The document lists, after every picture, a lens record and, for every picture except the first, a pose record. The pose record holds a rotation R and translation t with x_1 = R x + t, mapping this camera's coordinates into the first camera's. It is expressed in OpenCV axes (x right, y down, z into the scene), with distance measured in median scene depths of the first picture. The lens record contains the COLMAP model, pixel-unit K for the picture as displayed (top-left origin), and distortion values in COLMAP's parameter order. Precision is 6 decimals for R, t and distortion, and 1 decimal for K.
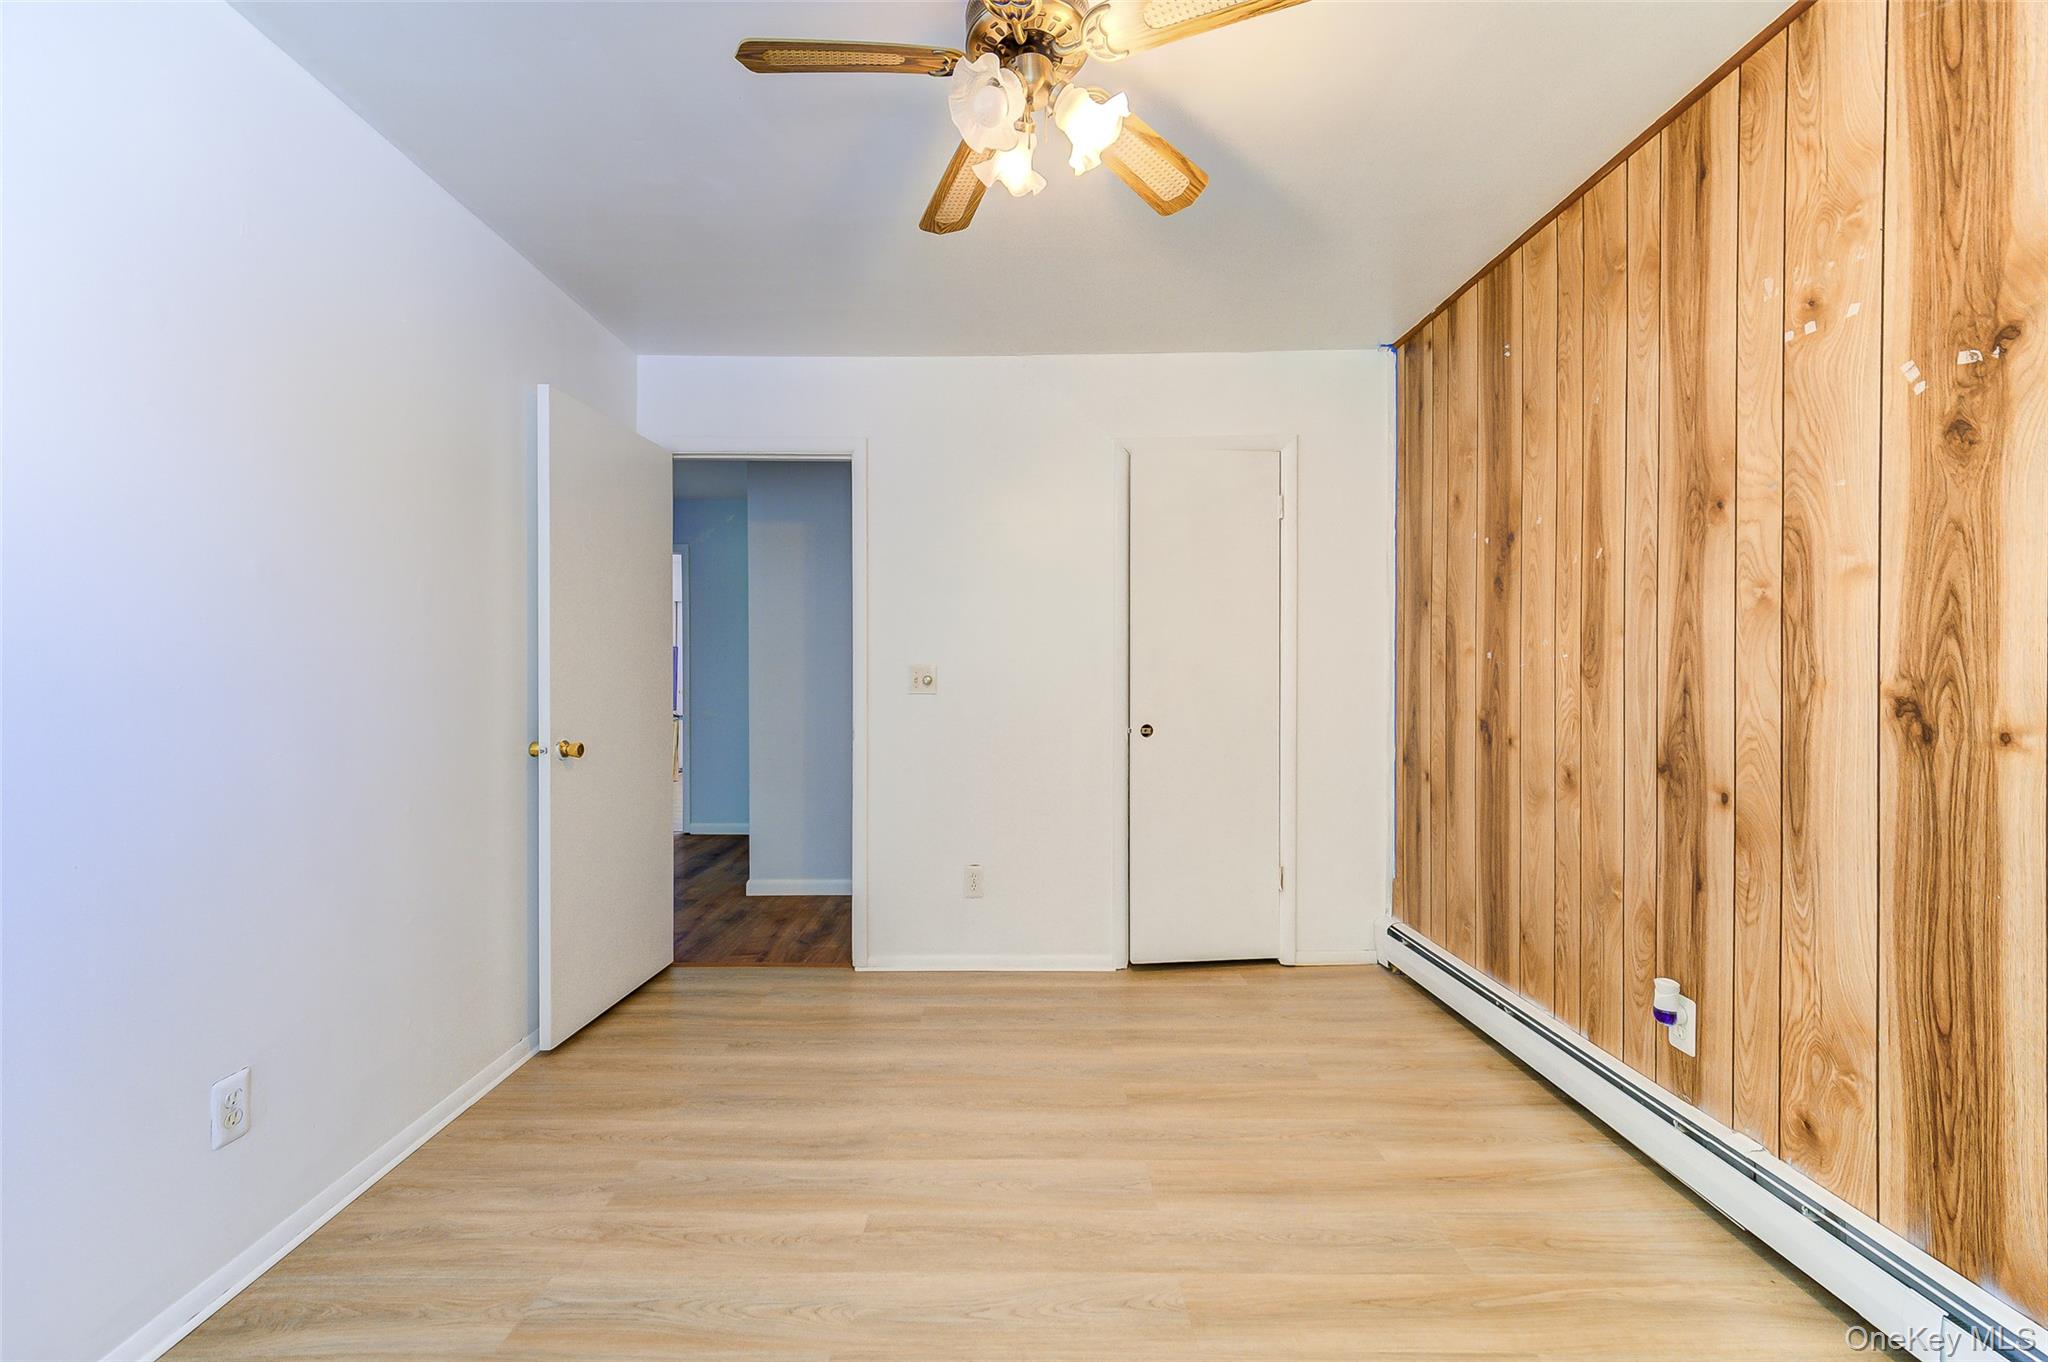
lens RADIAL K [[825.3, 0, 1016.7], [0, 825.3, 670.4], [0, 0, 1]] dist [-0.000490, -0.000265]
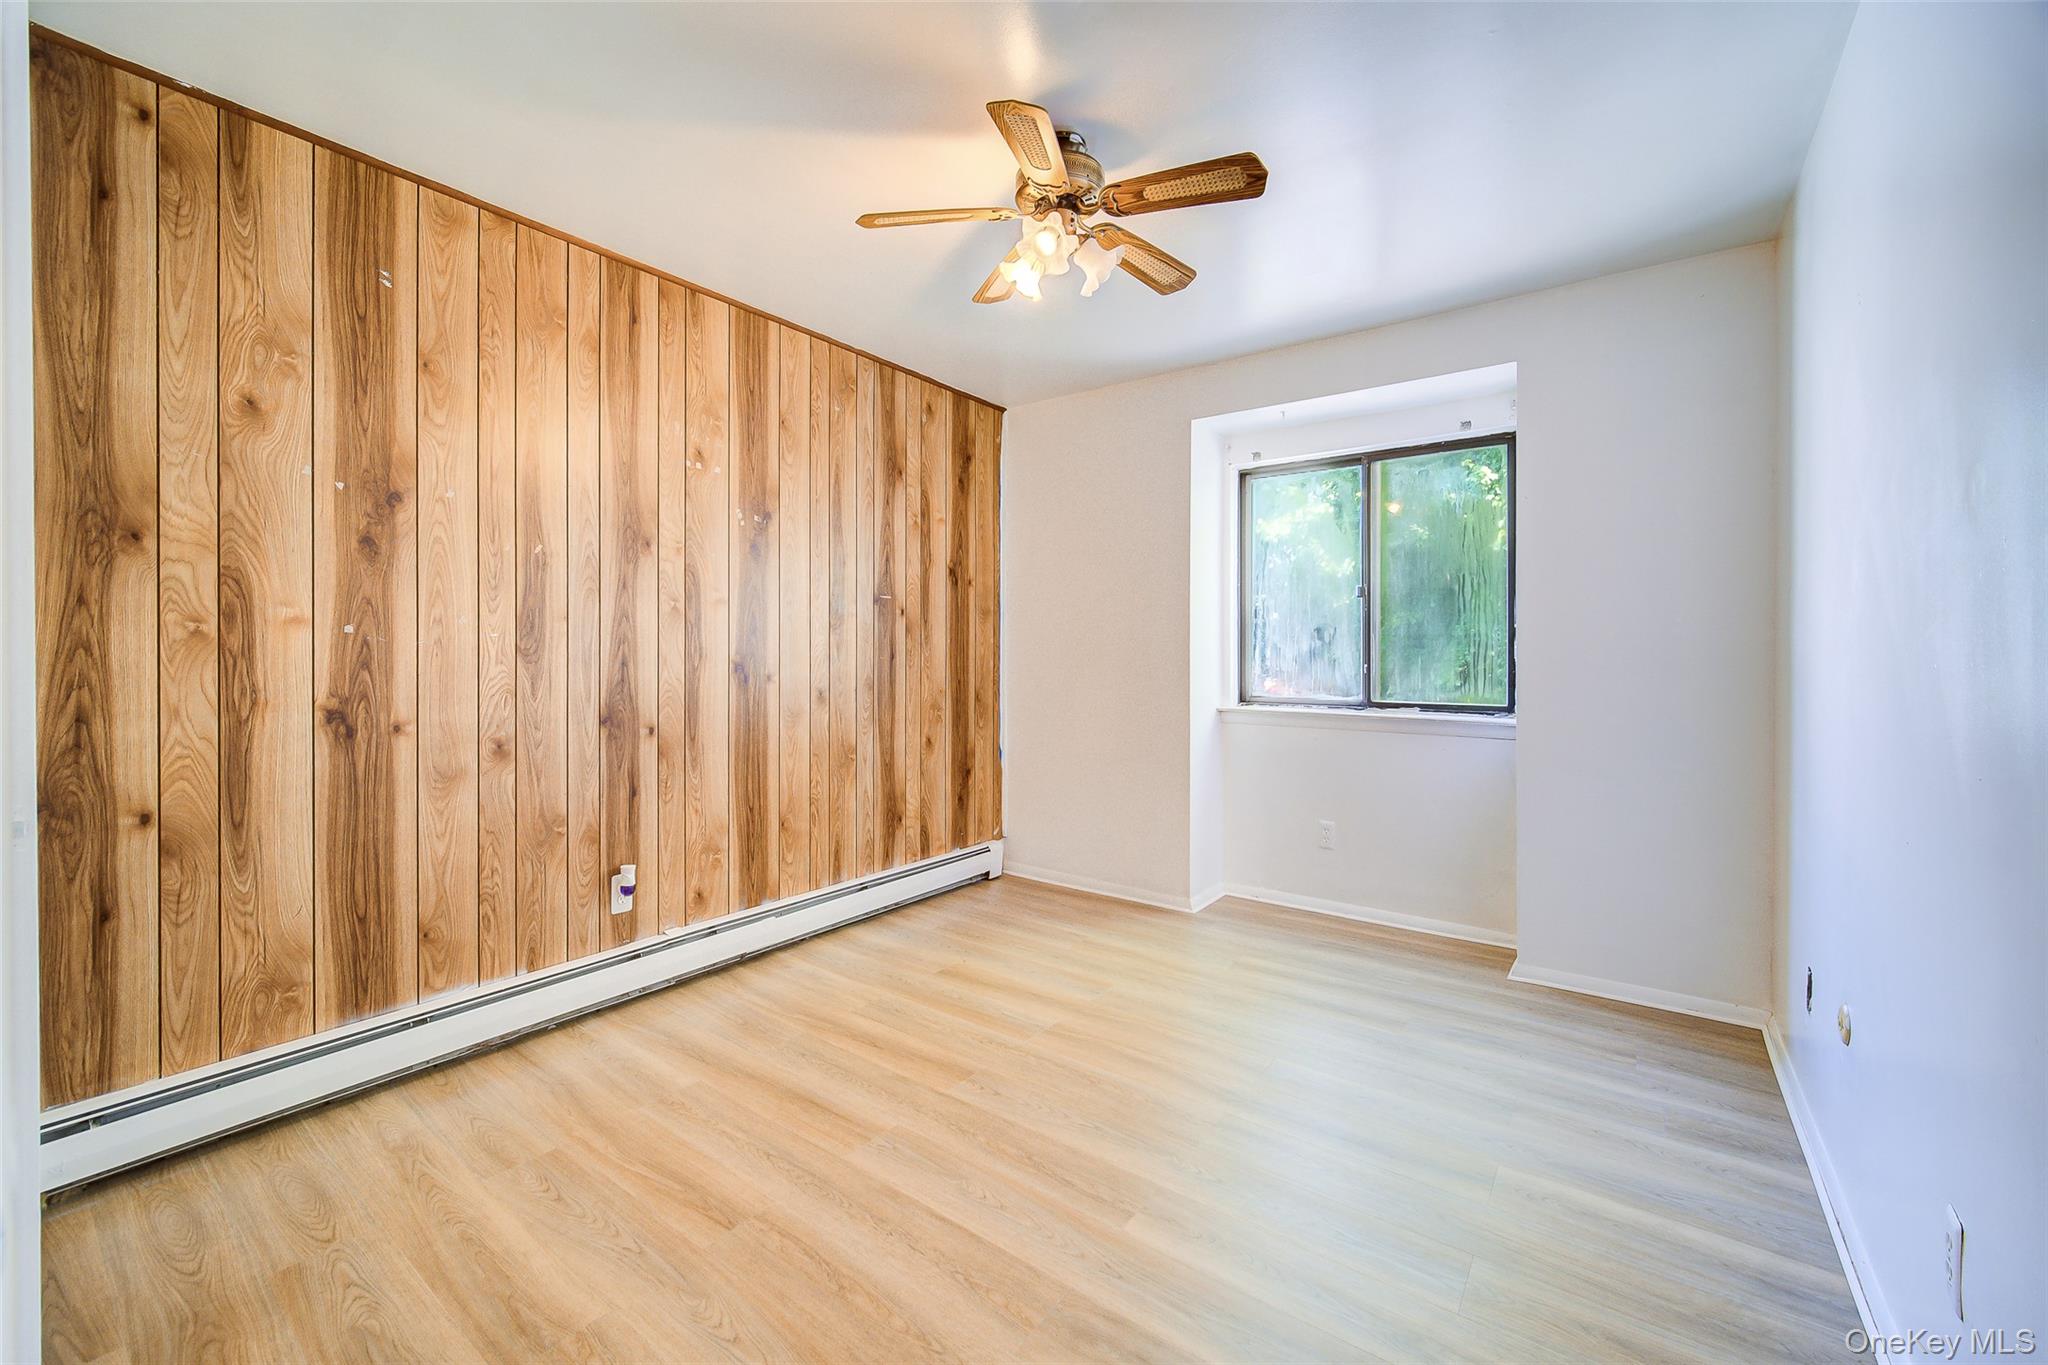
lens RADIAL K [[825.3, 0, 1016.7], [0, 825.3, 671.9], [0, 0, 1]] dist [-0.000490, -0.000265]
pose [[-0.804573, -0.007358, 0.593808, -0.579267], [0.003341, 0.999851, 0.016917, 0.016031], [-0.593845, 0.015595, -0.804429, 1.662814]]
